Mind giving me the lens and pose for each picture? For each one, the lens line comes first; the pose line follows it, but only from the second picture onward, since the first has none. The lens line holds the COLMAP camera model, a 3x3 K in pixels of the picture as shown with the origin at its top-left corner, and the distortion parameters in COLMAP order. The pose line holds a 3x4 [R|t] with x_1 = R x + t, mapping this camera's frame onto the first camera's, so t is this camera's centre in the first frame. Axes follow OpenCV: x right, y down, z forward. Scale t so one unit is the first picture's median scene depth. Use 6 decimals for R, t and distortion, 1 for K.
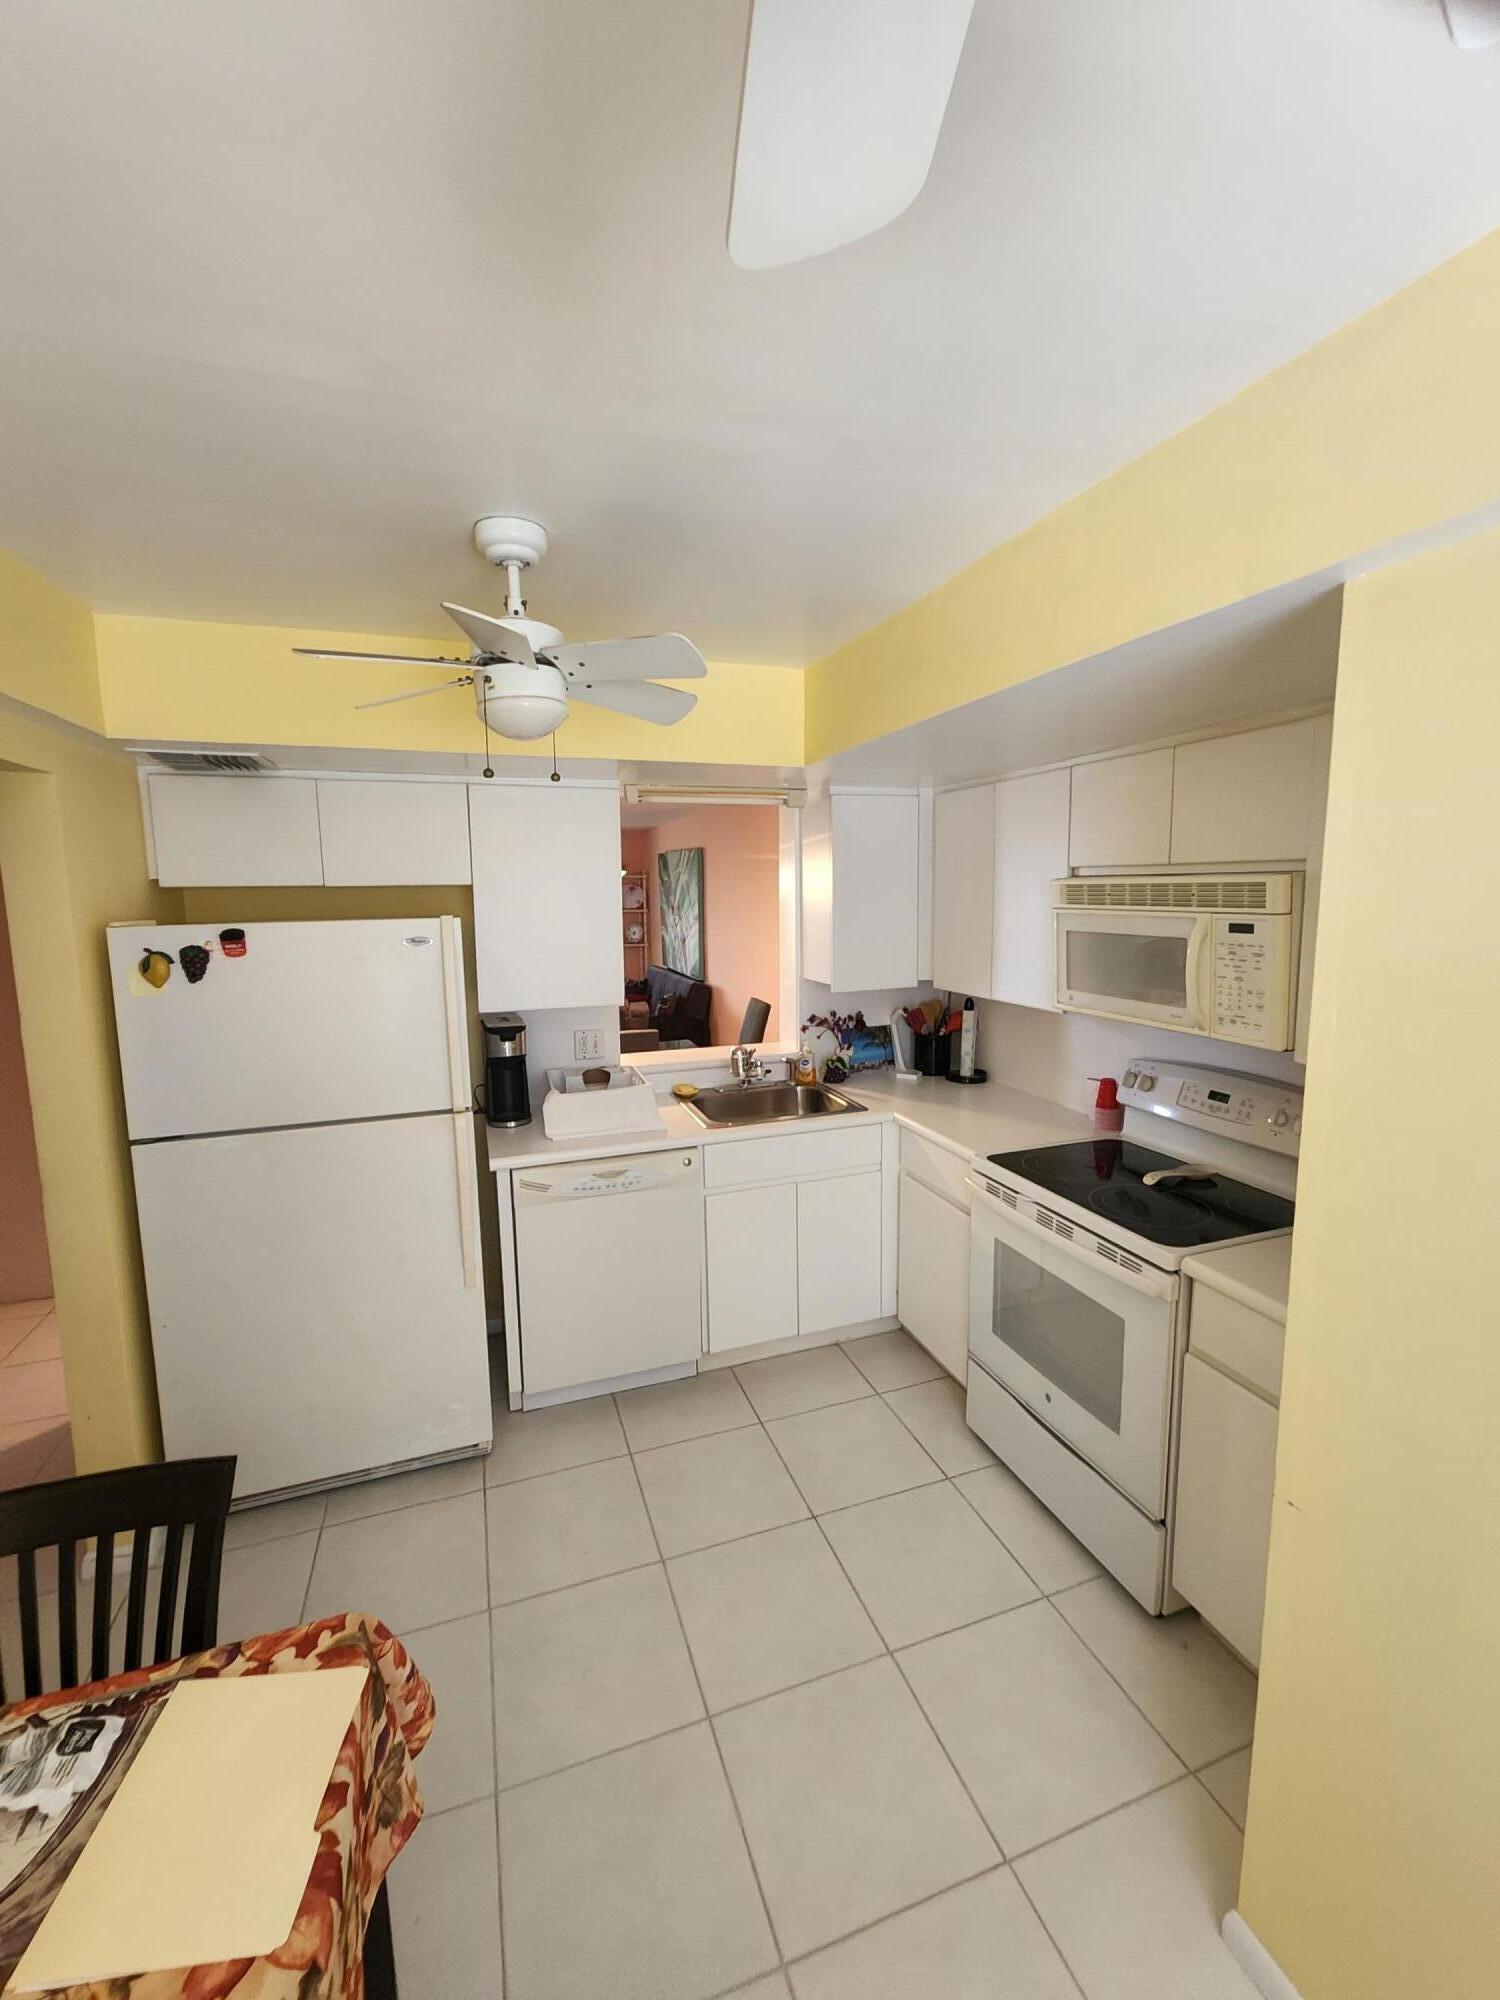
lens RADIAL K [[805.9, 0, 738.9], [0, 805.9, 997.1], [0, 0, 1]] dist [0.000928, -0.000452]
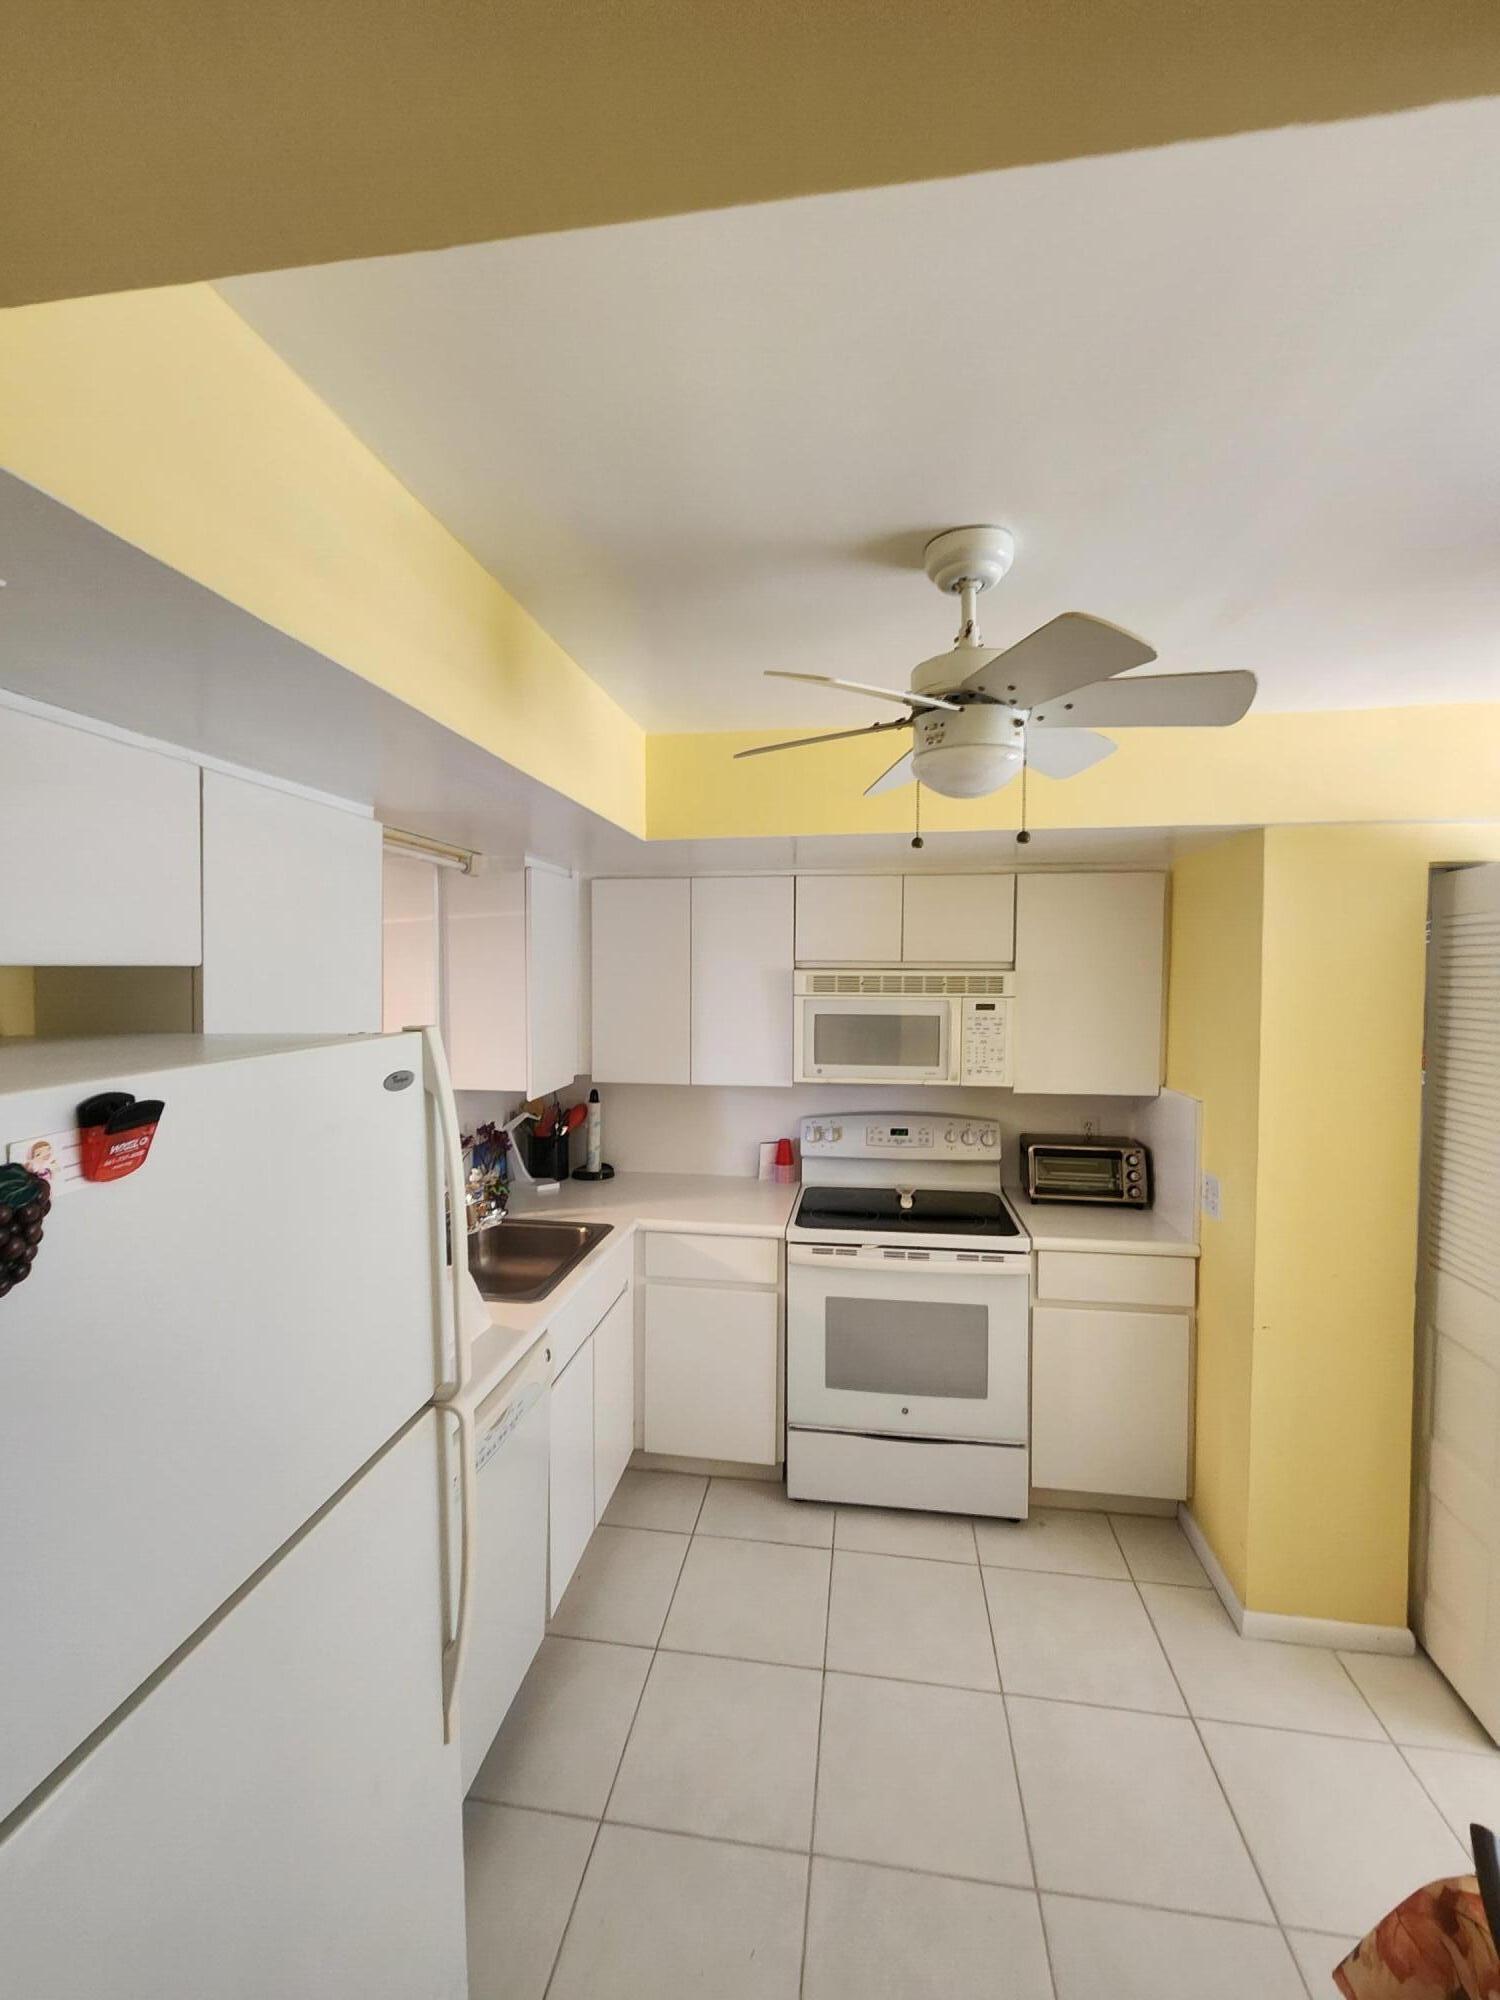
lens RADIAL K [[823.1, 0, 750.0], [0, 823.1, 1000.0], [0, 0, 1]] dist [0.000713, -0.000163]
pose [[0.464609, -0.020621, 0.885276, -0.779255], [0.110234, 0.993299, -0.034715, -0.080397], [-0.878628, 0.113716, 0.463768, 0.585036]]
